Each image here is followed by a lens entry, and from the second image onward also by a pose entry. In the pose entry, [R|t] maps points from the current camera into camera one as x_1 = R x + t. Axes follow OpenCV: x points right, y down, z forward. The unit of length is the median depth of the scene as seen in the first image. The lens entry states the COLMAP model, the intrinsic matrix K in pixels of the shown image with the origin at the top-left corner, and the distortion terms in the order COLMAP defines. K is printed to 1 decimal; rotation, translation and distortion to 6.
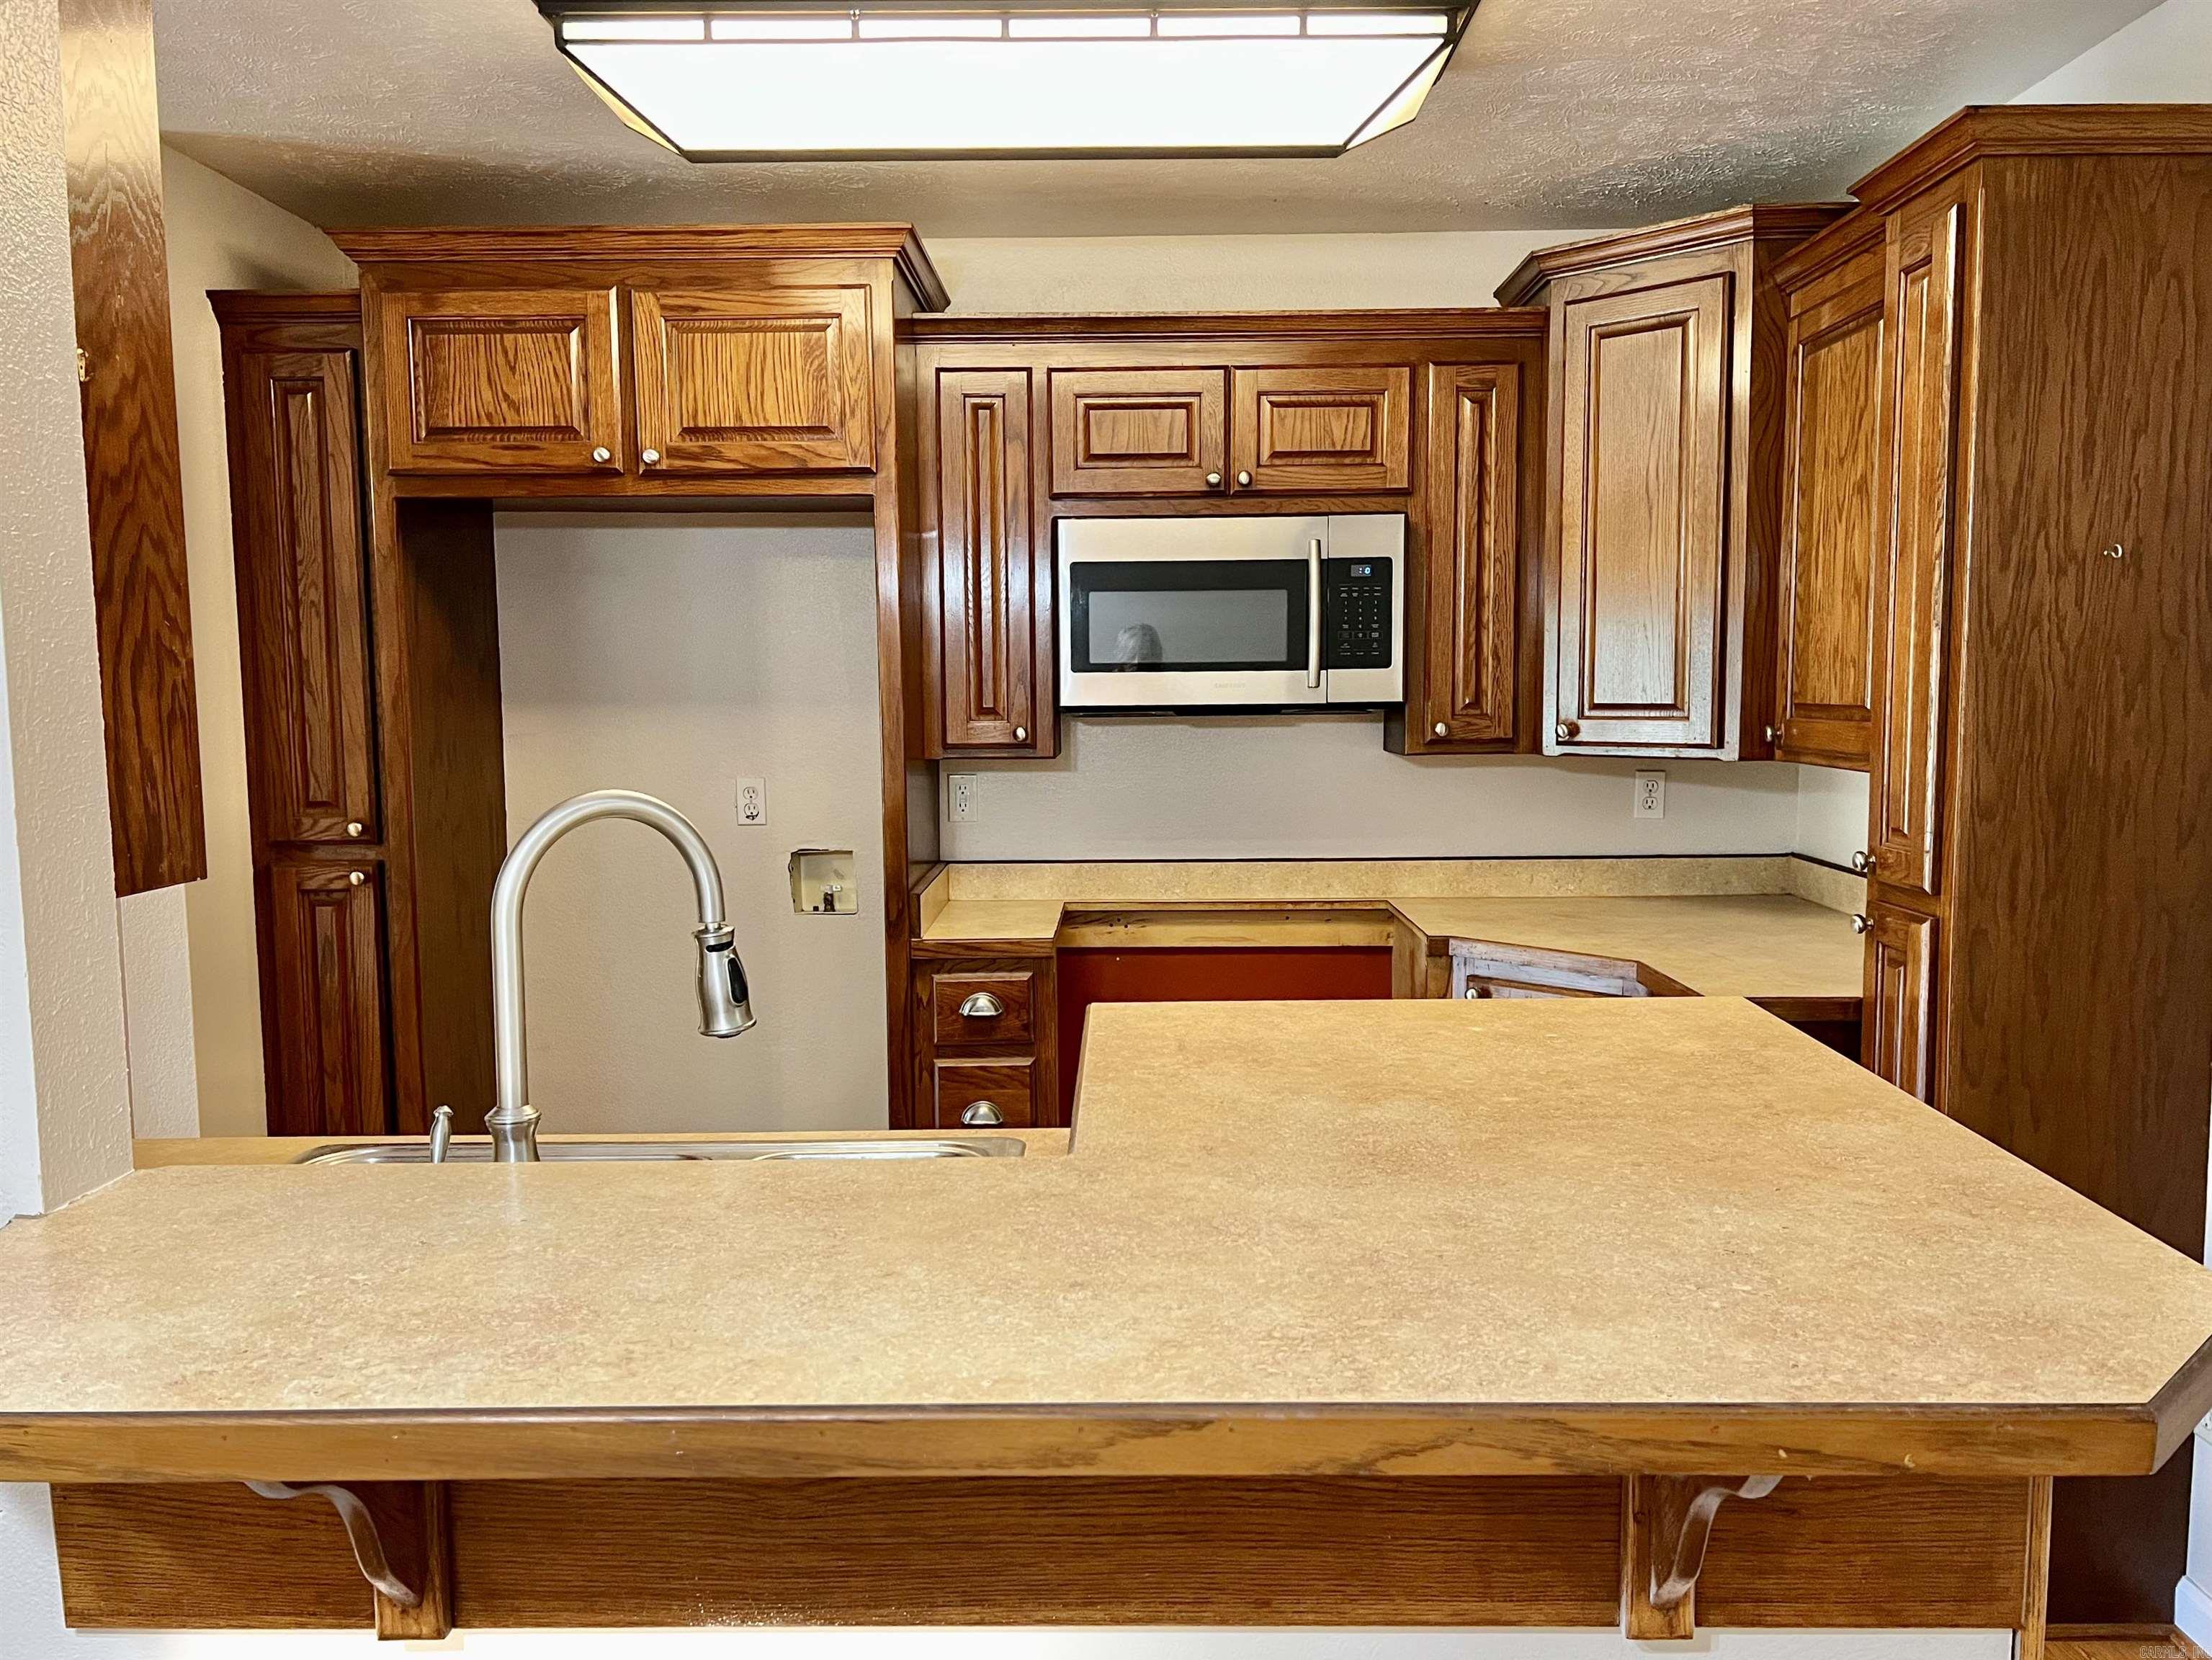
lens RADIAL K [[1666.2, 0, 1118.3], [0, 1666.2, 825.8], [0, 0, 1]] dist [0.049737, -0.056399]
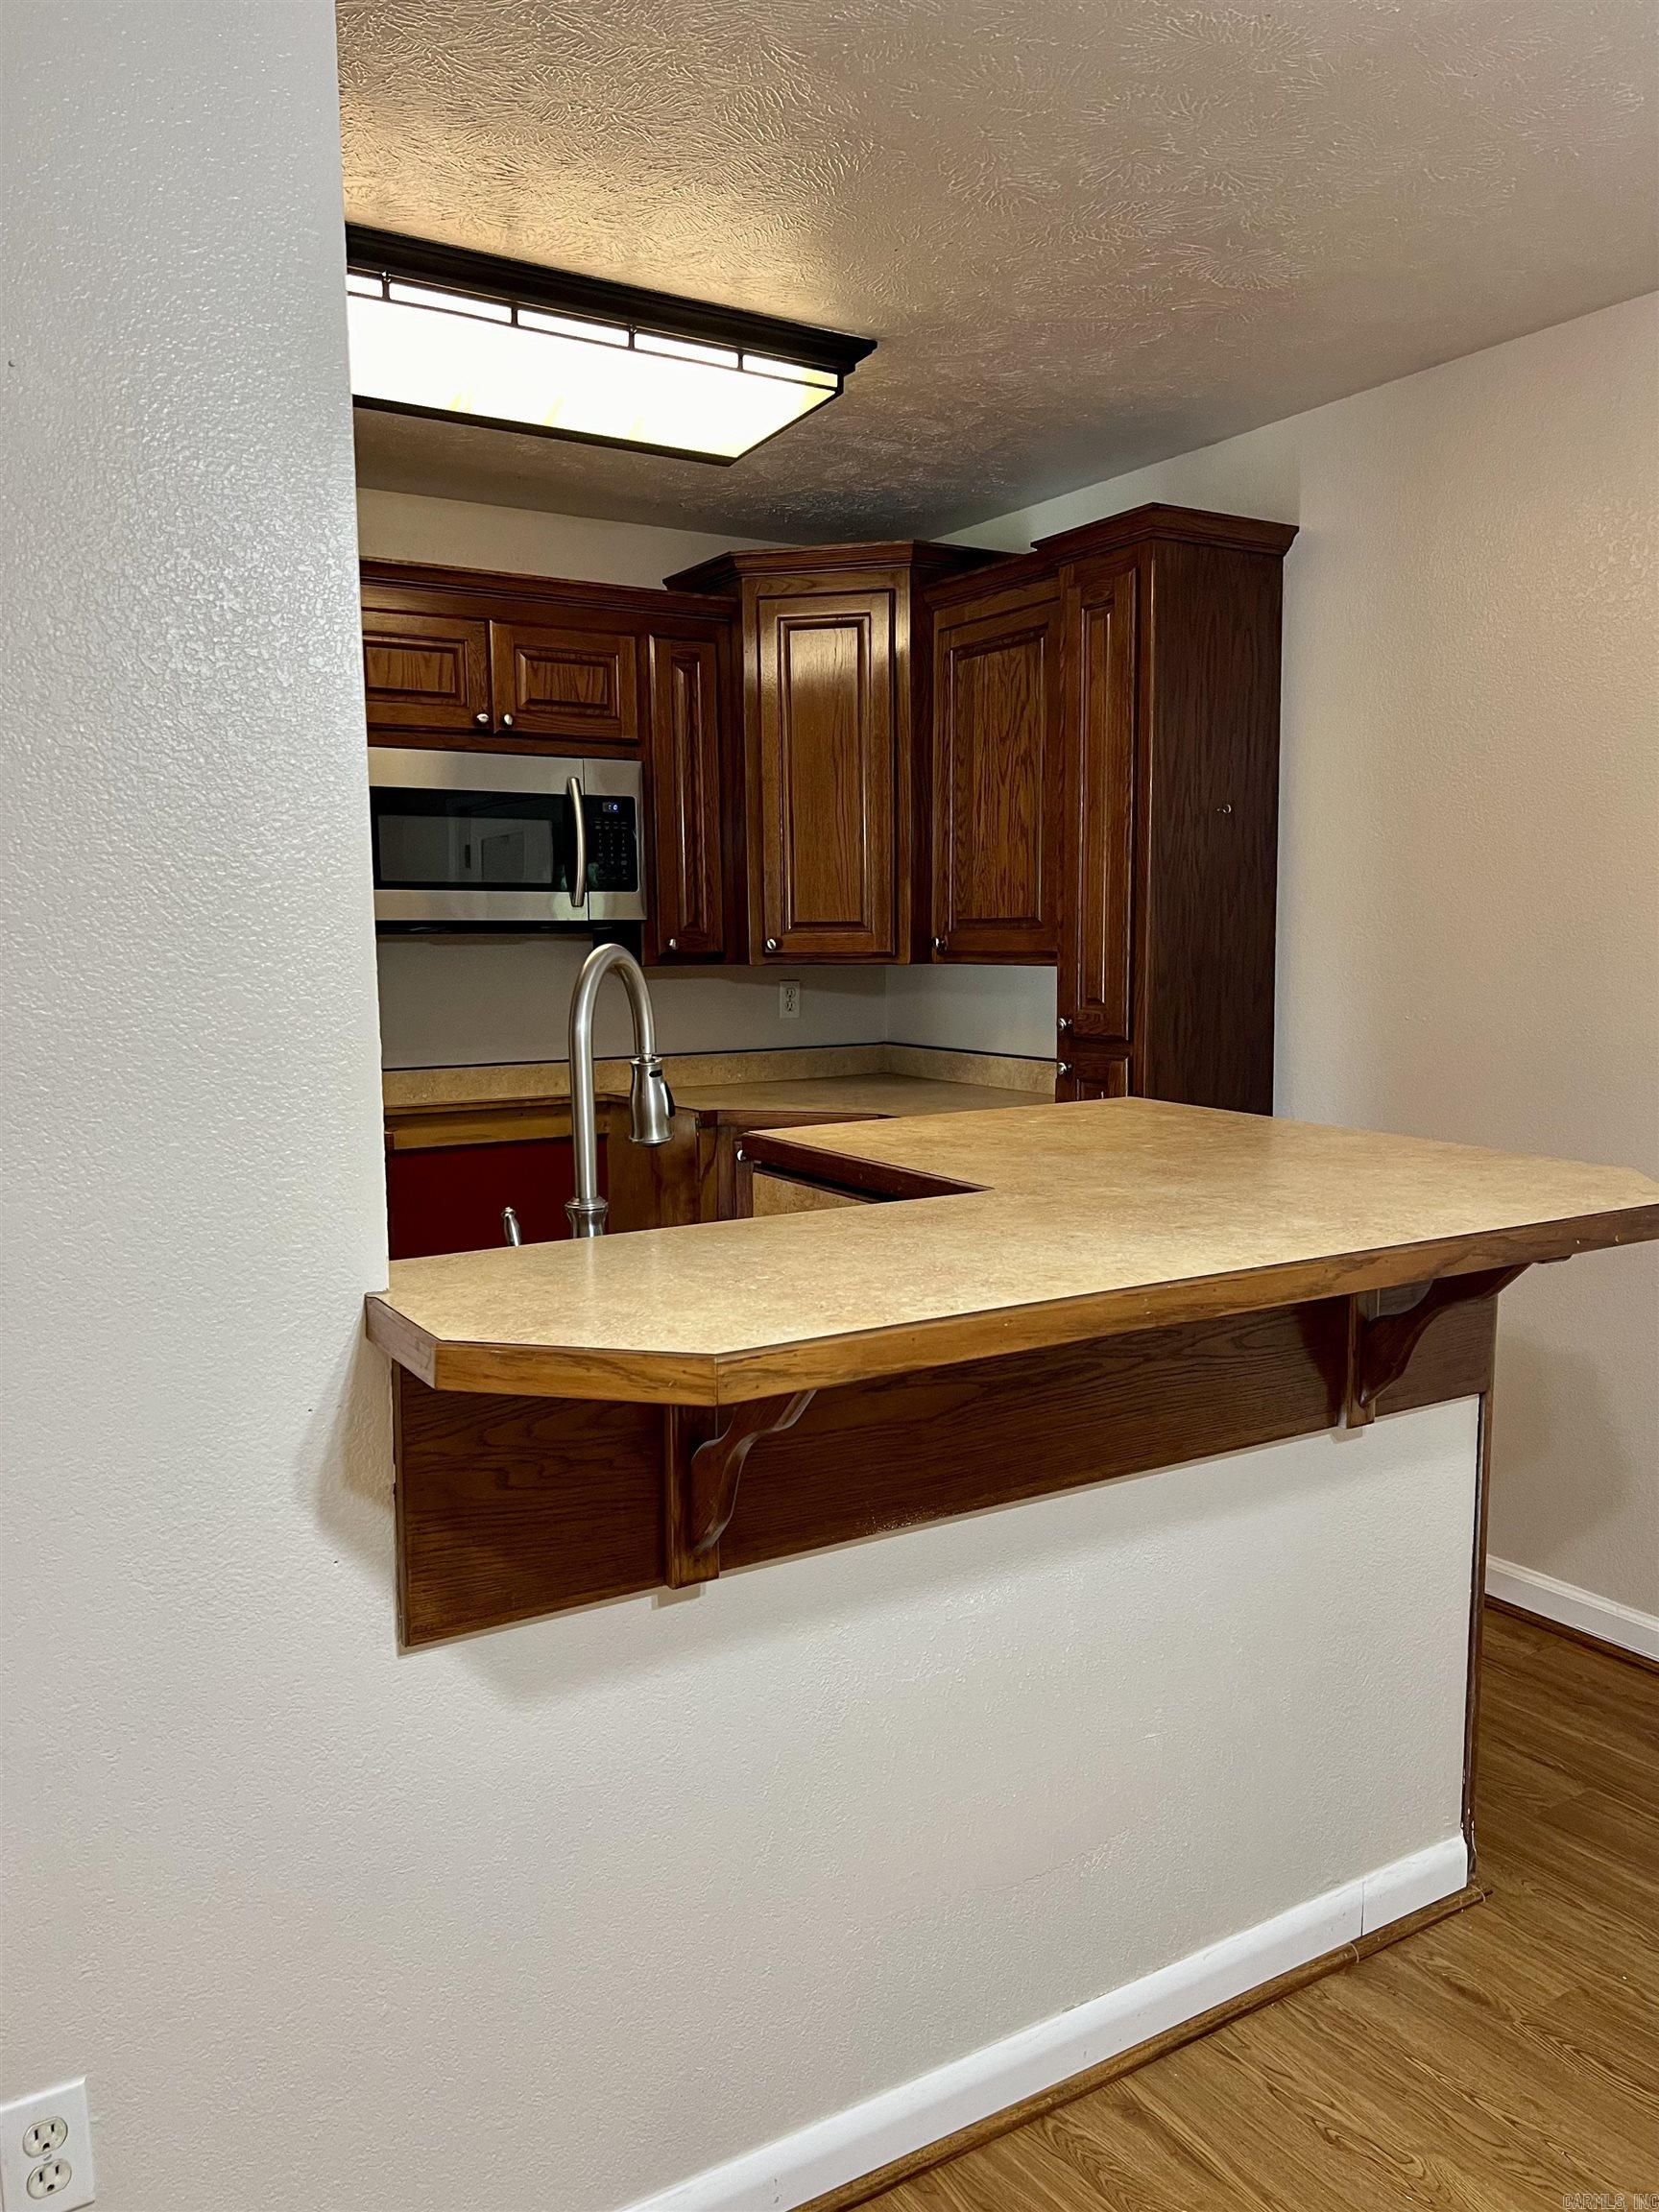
lens RADIAL K [[1613.4, 0, 793.9], [0, 1613.4, 1101.9], [0, 0, 1]] dist [0.085225, -0.189506]
pose [[0.851366, -0.053106, 0.521877, -0.351031], [0.047037, 0.998583, 0.024882, 0.031444], [-0.522459, 0.003363, 0.852658, -0.035208]]
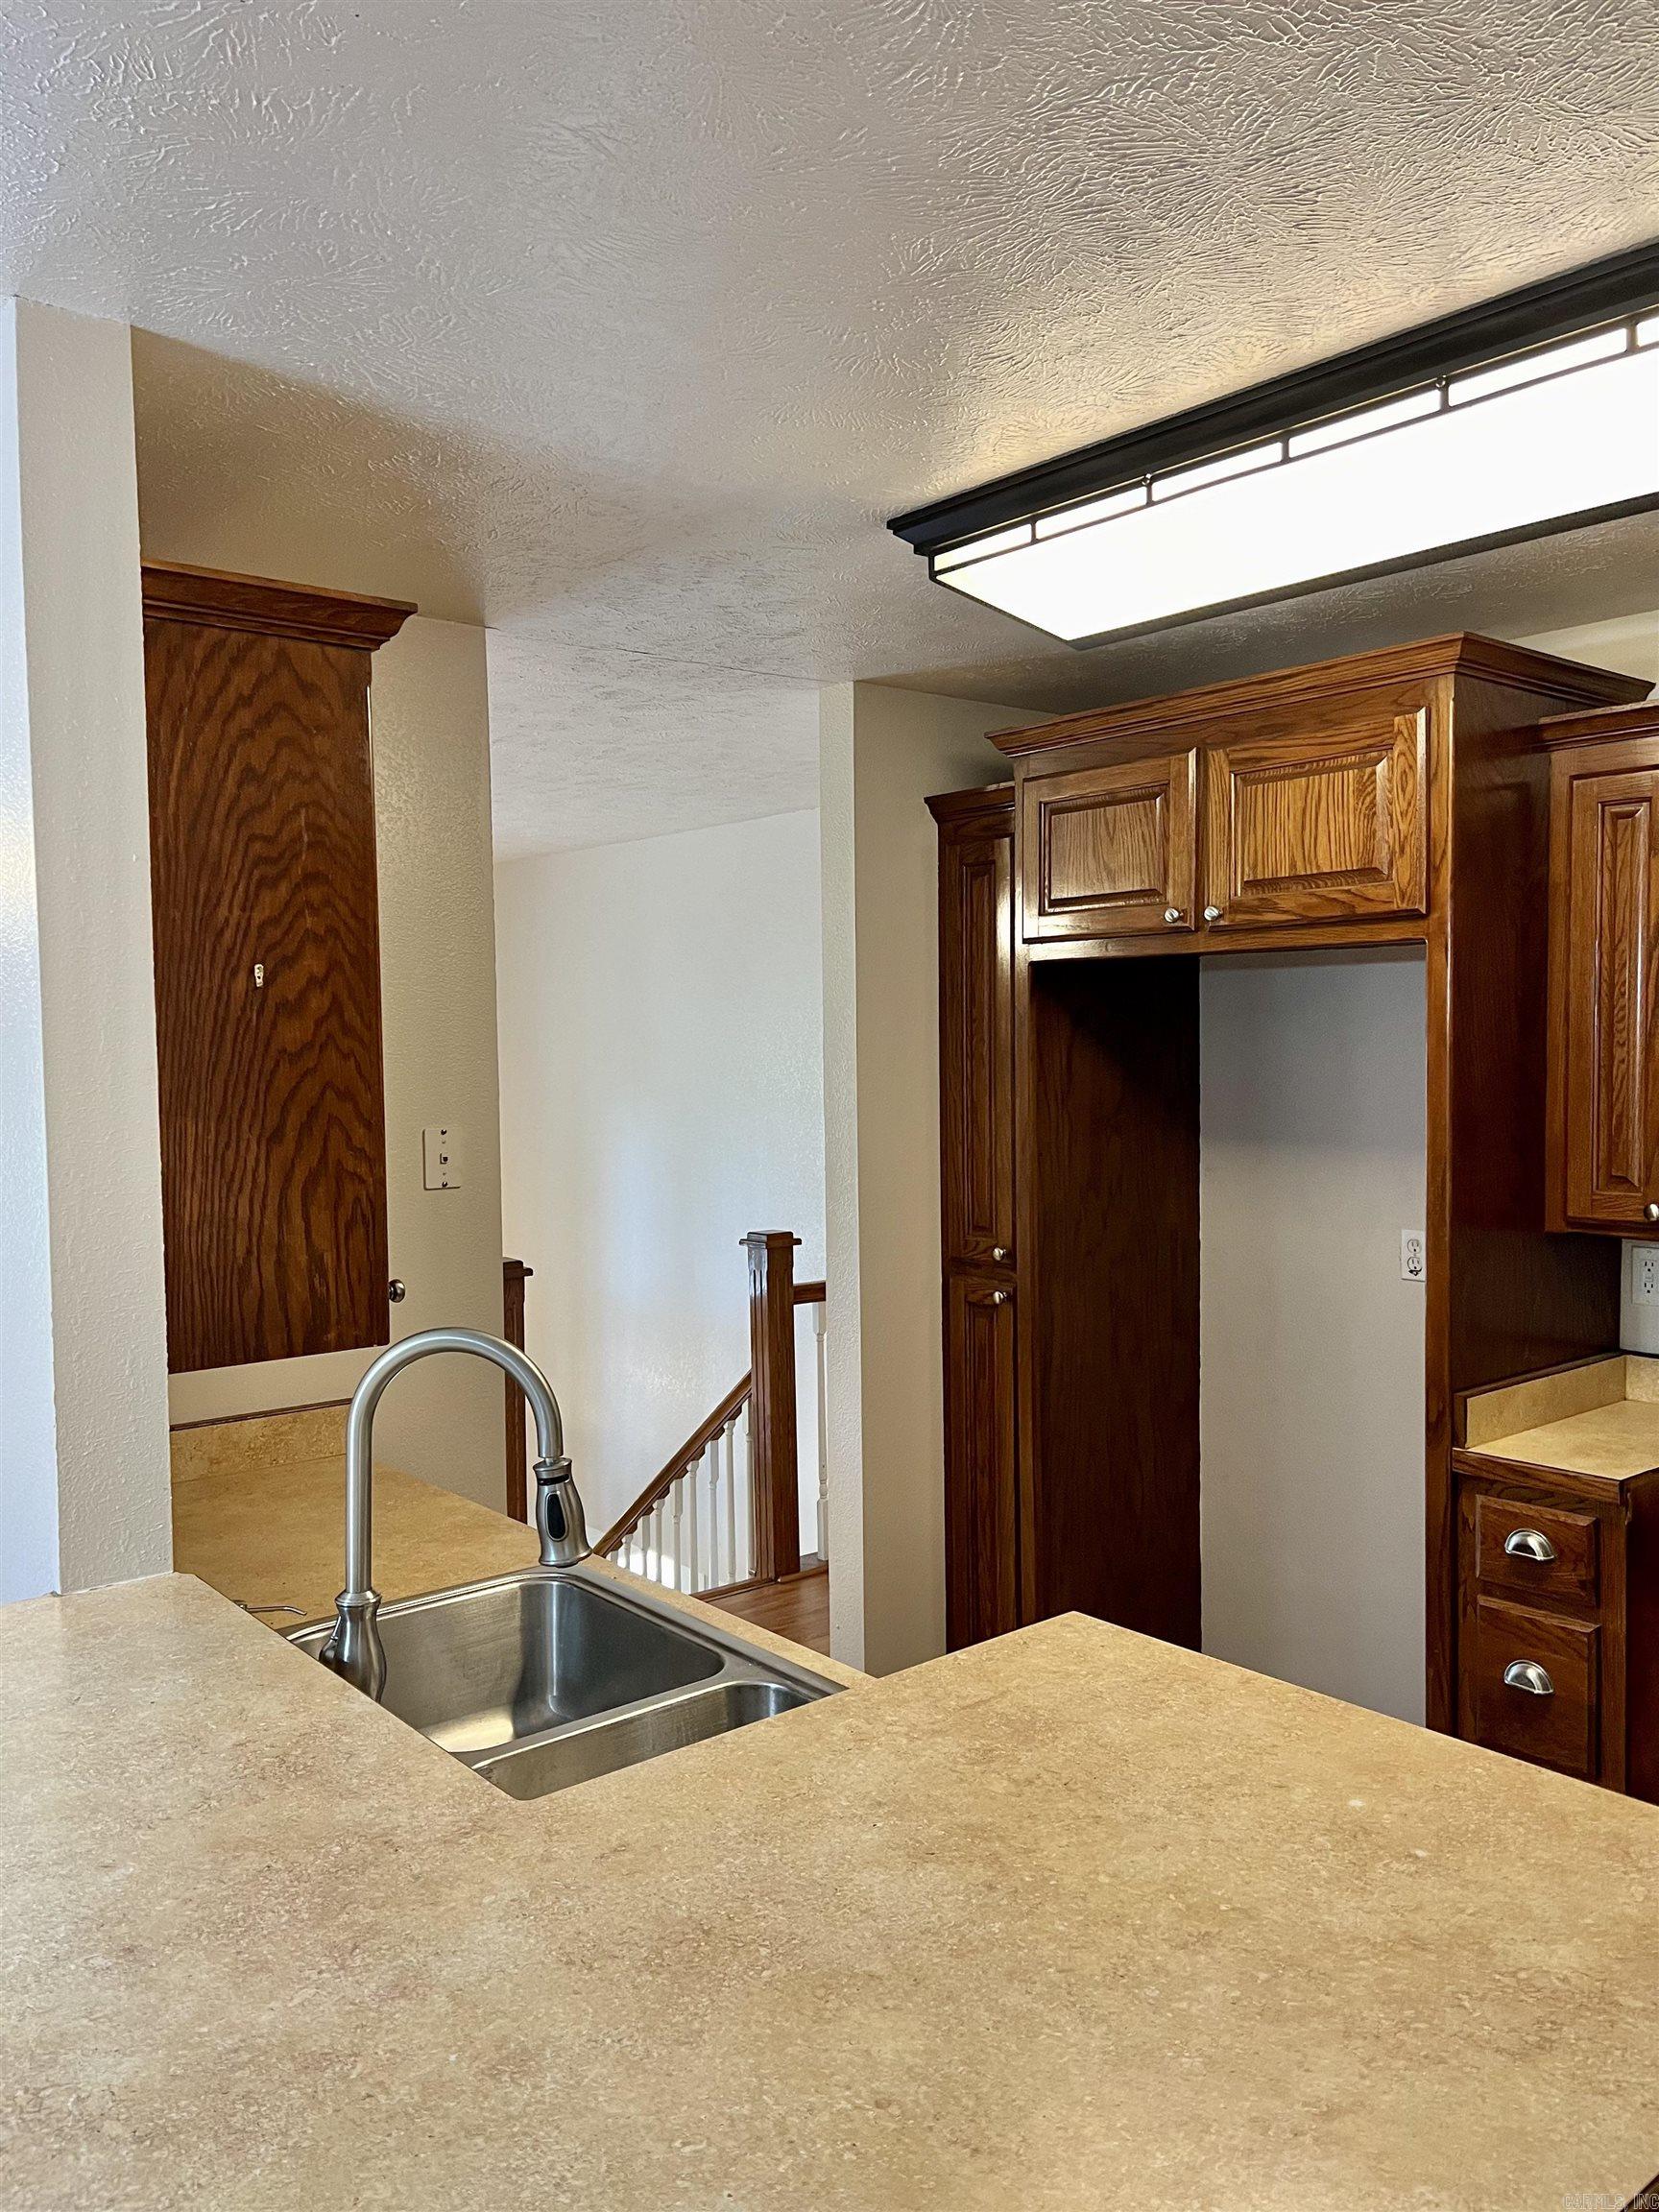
lens RADIAL K [[1623.8, 0, 824.4], [0, 1623.8, 1121.3], [0, 0, 1]] dist [0.062440, -0.076377]
pose [[0.664557, 0.035808, -0.746379, 0.295019], [-0.066591, 0.997715, -0.011424, -0.071357], [0.744265, 0.057294, 0.665423, 0.193876]]
